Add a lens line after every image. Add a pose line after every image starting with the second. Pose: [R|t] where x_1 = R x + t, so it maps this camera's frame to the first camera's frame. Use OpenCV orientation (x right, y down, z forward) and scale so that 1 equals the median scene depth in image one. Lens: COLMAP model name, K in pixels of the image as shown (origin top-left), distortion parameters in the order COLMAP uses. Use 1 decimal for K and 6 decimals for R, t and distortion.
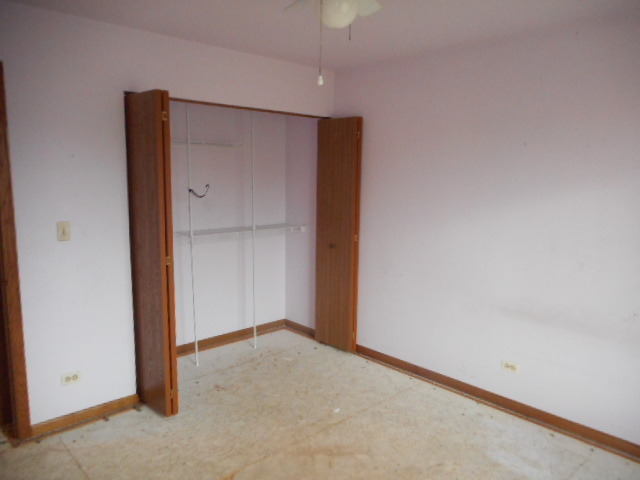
lens RADIAL K [[480.9, 0, 320.0], [0, 480.9, 240.0], [0, 0, 1]] dist [-0.010331, 0.007292]
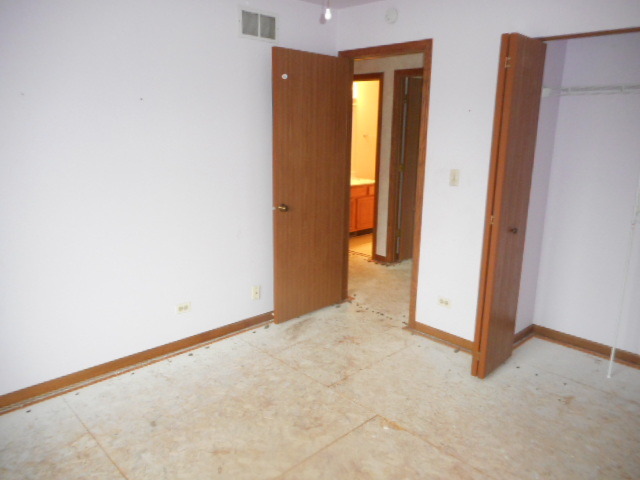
lens RADIAL K [[480.9, 0, 320.0], [0, 480.9, 240.0], [0, 0, 1]] dist [-0.010331, 0.007292]
pose [[-0.002241, 0.214074, -0.976815, 0.637917], [-0.152167, 0.965369, 0.211914, -0.069302], [0.988352, 0.149114, 0.030411, 0.658916]]
